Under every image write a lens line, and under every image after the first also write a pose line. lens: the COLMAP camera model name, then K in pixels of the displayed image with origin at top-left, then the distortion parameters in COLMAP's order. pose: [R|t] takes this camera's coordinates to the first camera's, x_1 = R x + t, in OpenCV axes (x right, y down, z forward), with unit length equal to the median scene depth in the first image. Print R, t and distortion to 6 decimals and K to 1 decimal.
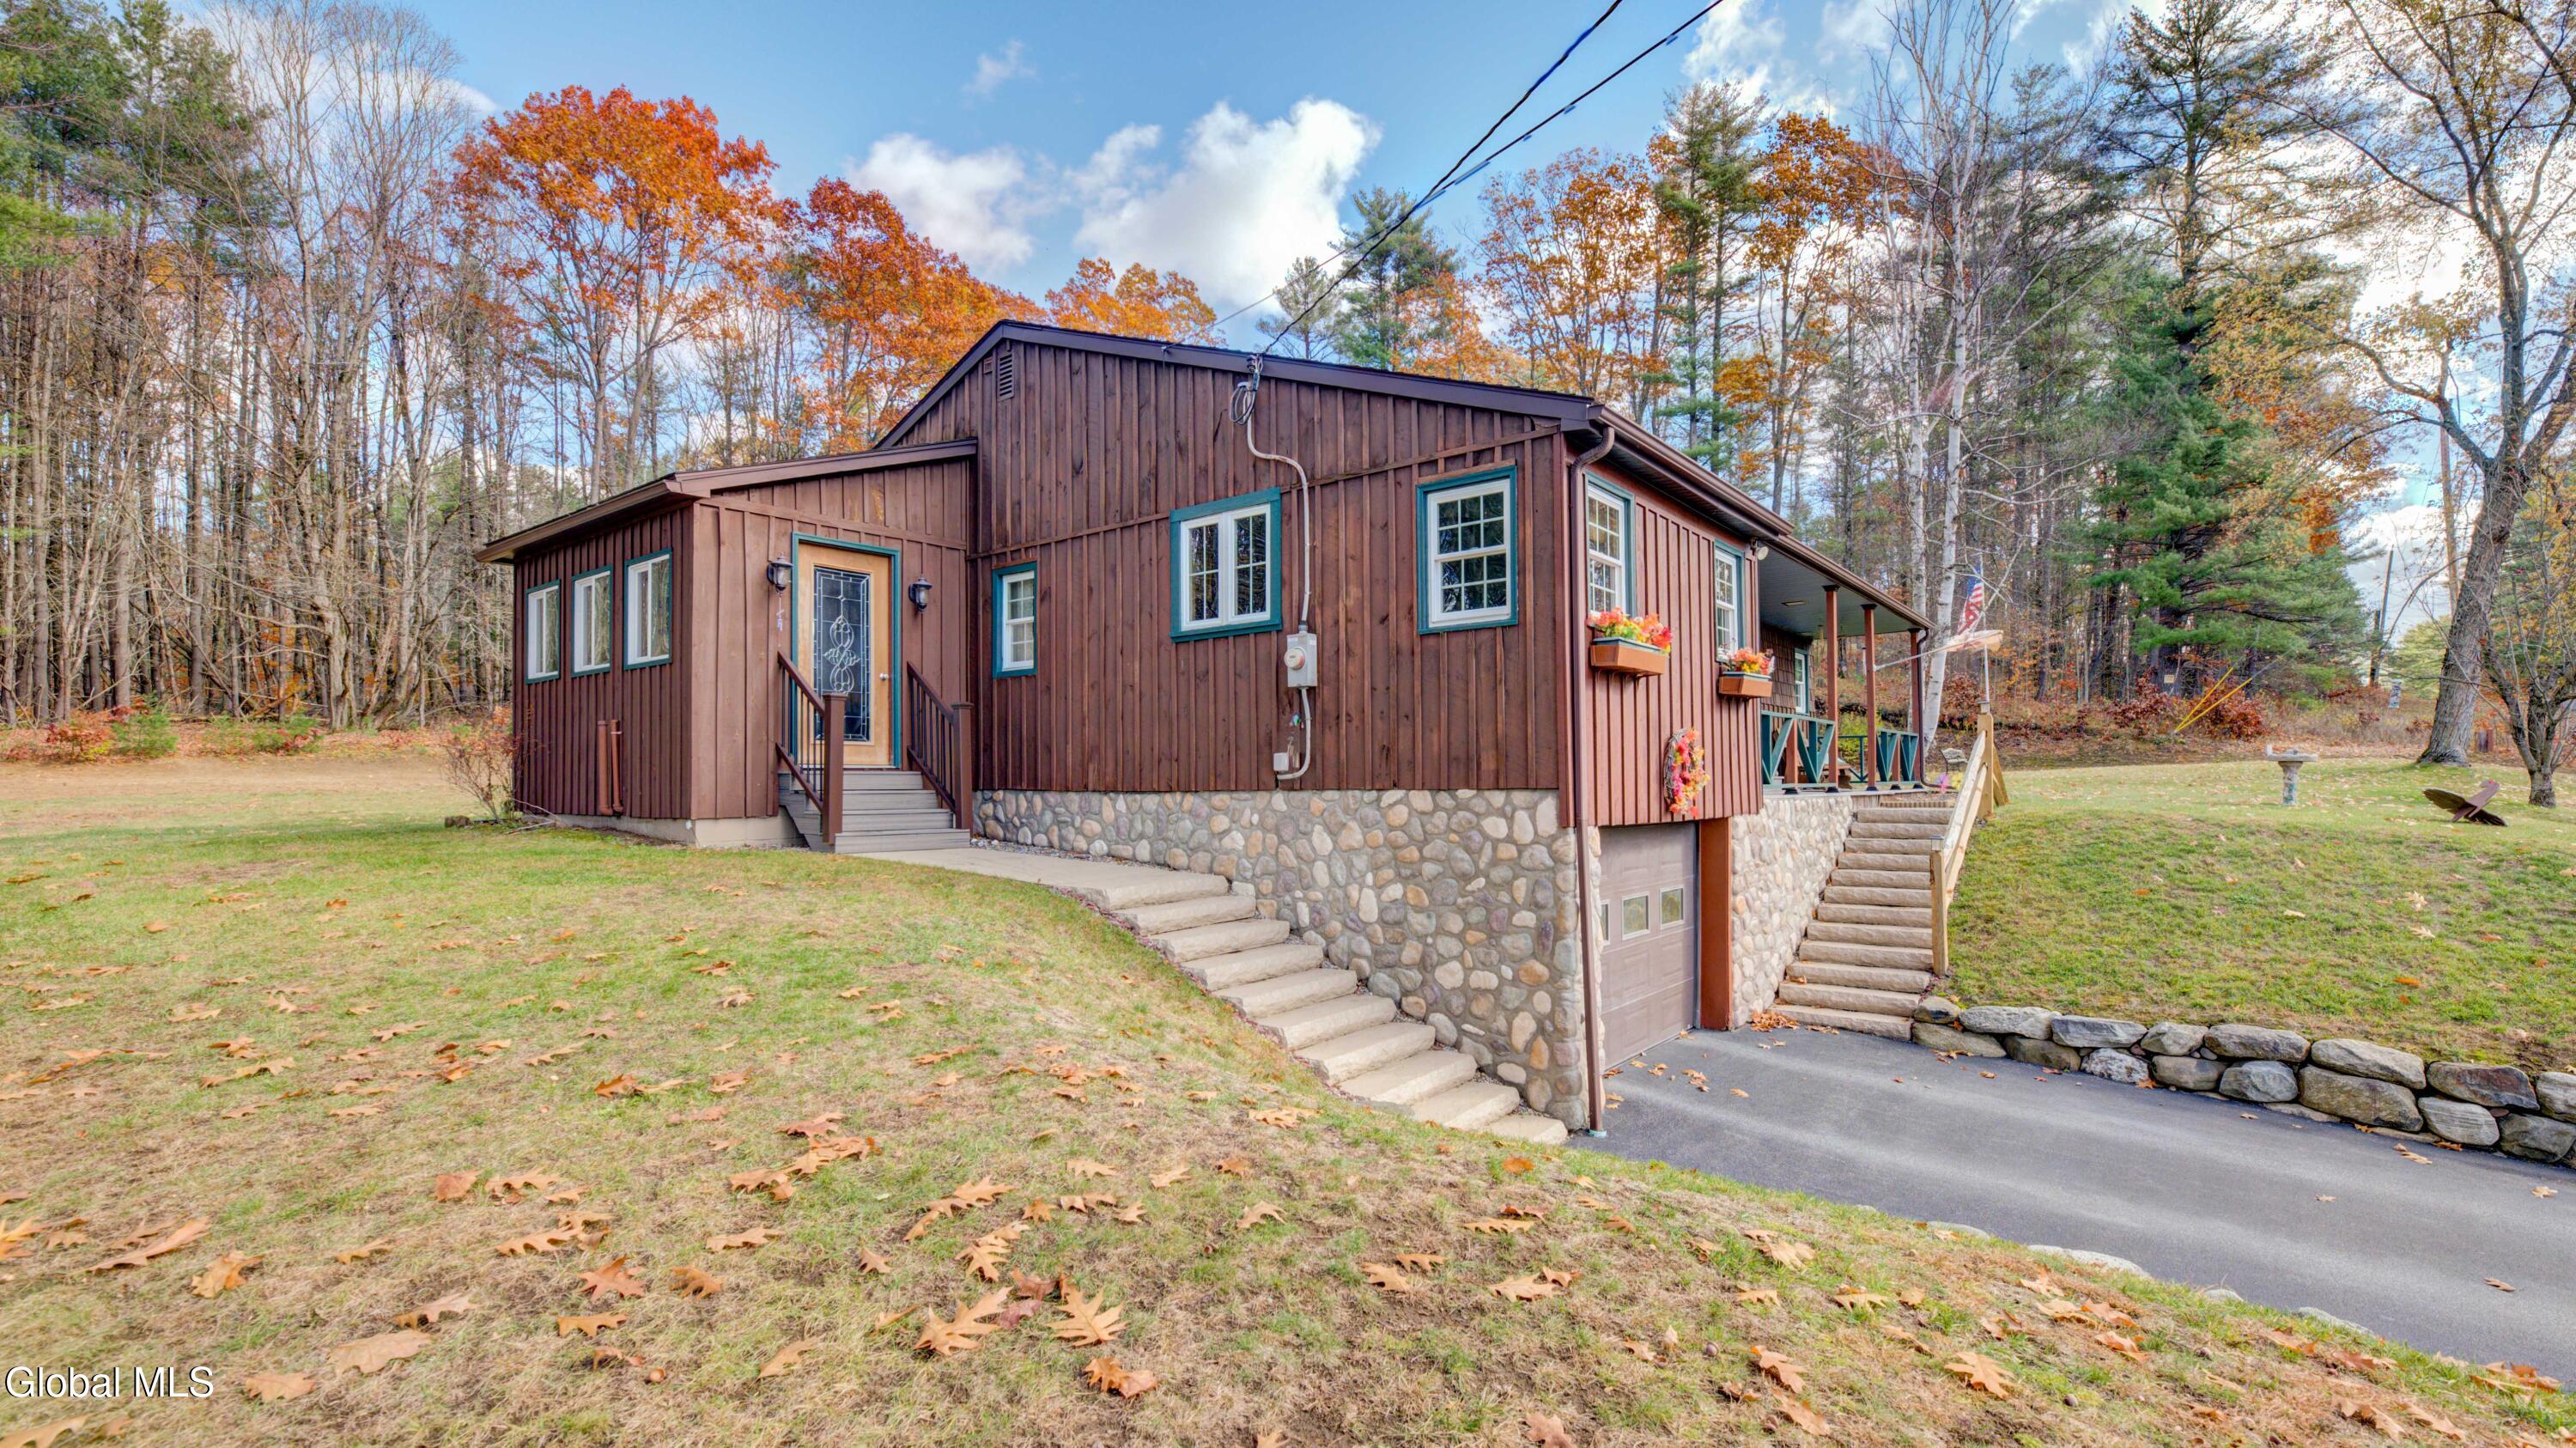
lens RADIAL K [[1078.5, 0, 1356.4], [0, 1078.5, 759.5], [0, 0, 1]] dist [0.002266, -0.001436]
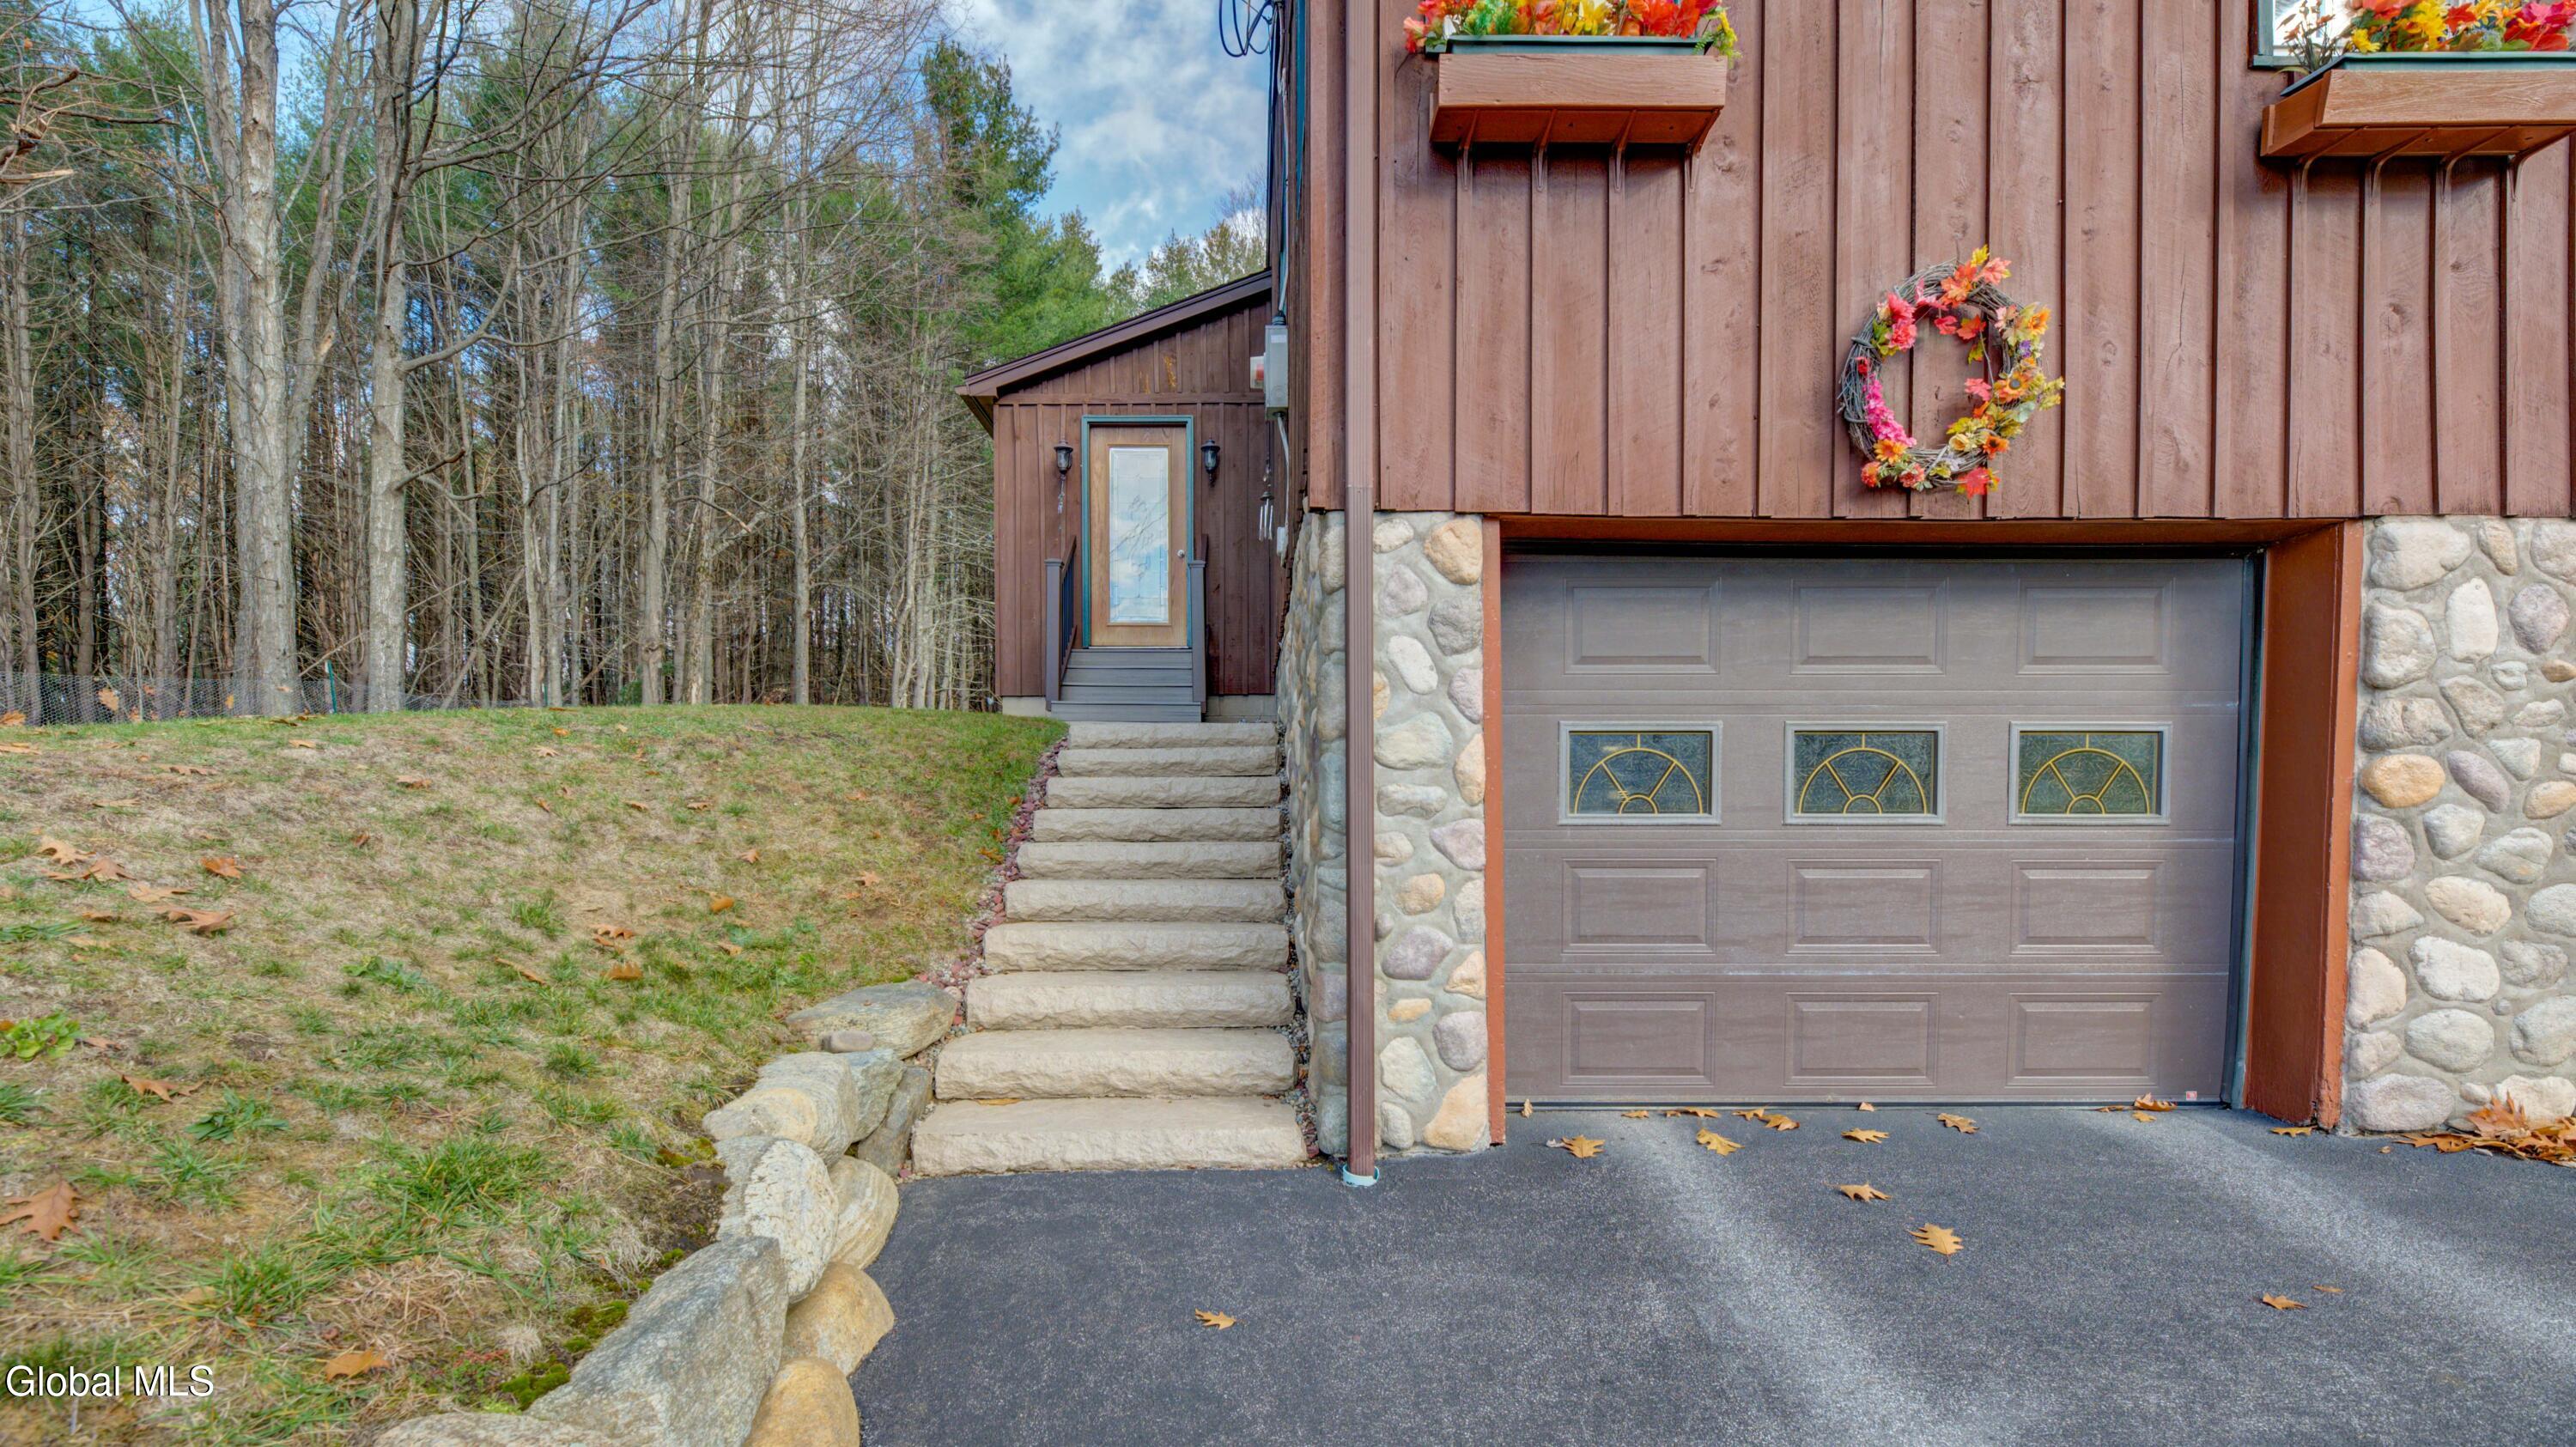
lens RADIAL K [[1078.4, 0, 1295.5], [0, 1078.4, 826.2], [0, 0, 1]] dist [0.002266, -0.001436]
pose [[0.613366, 0.029639, -0.789242, 0.438411], [0.012619, 0.998800, 0.047316, 0.137472], [0.789698, -0.038981, 0.612256, 0.547679]]
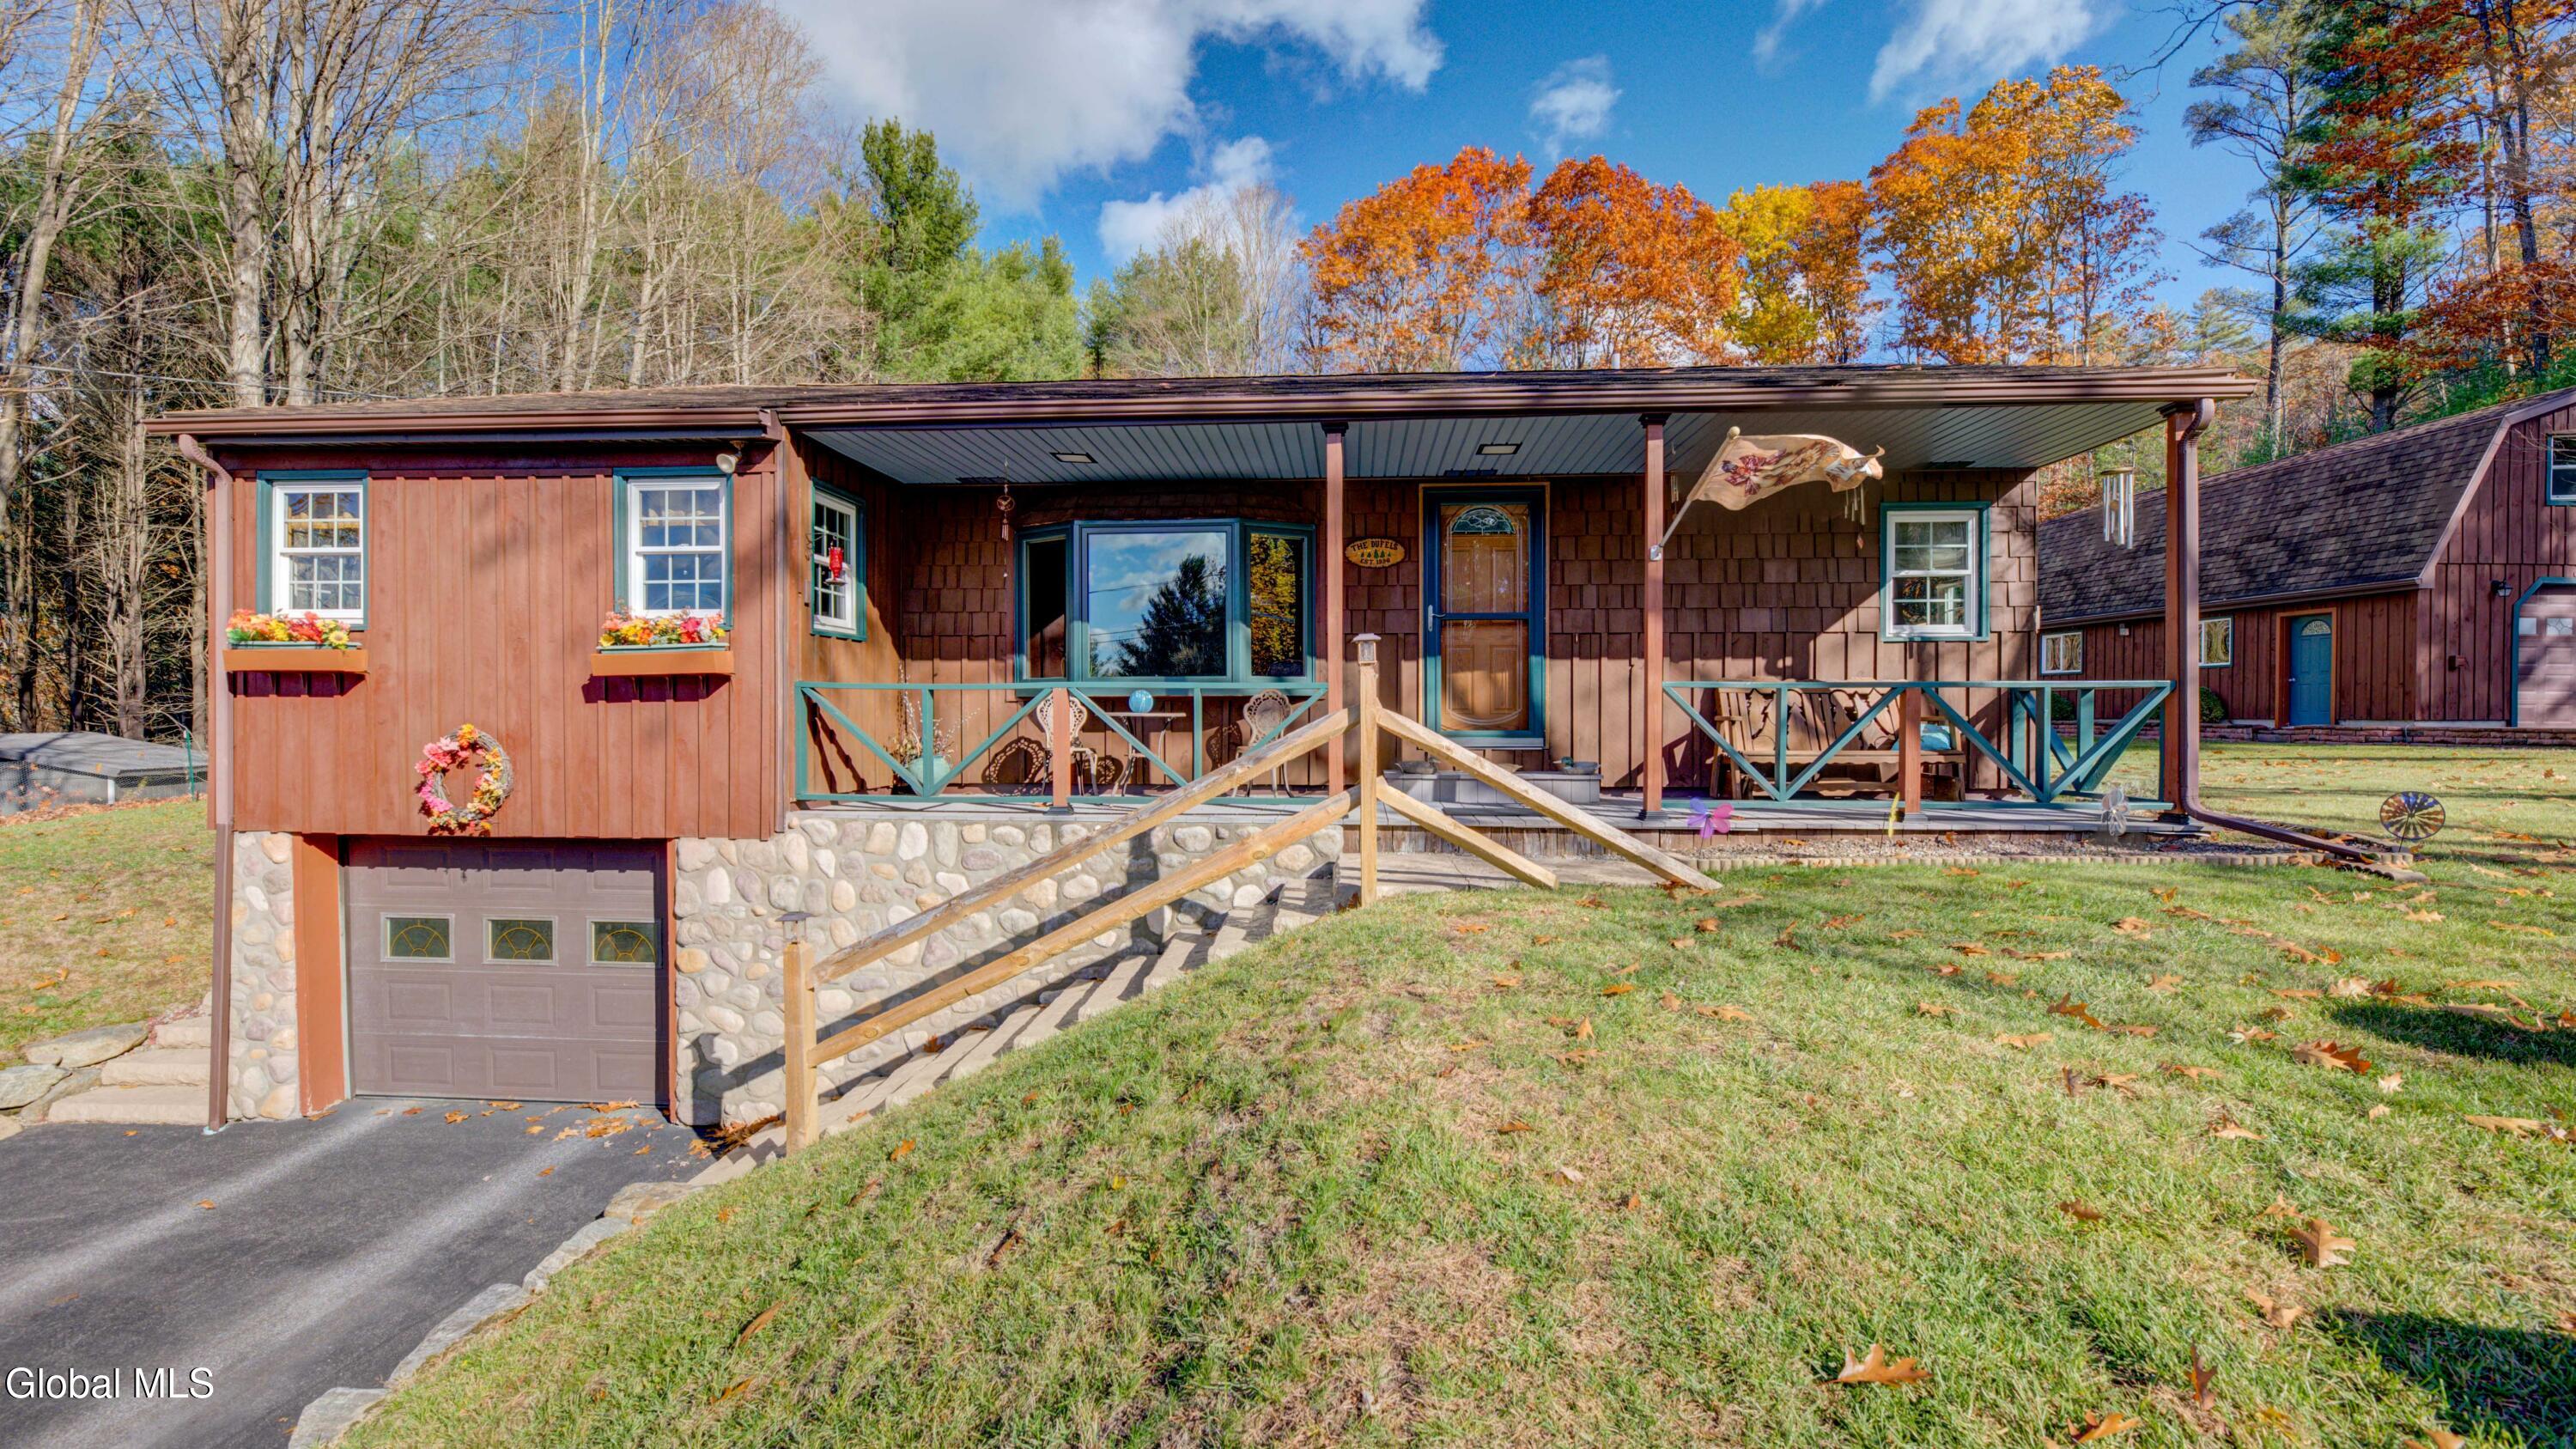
lens RADIAL K [[1078.5, 0, 1282.7], [0, 1078.5, 726.3], [0, 0, 1]] dist [0.002266, -0.001436]
pose [[0.542144, 0.014851, -0.840154, 1.261903], [0.008655, 0.999692, 0.023257, -0.039984], [0.840241, -0.019880, 0.541848, 1.009272]]
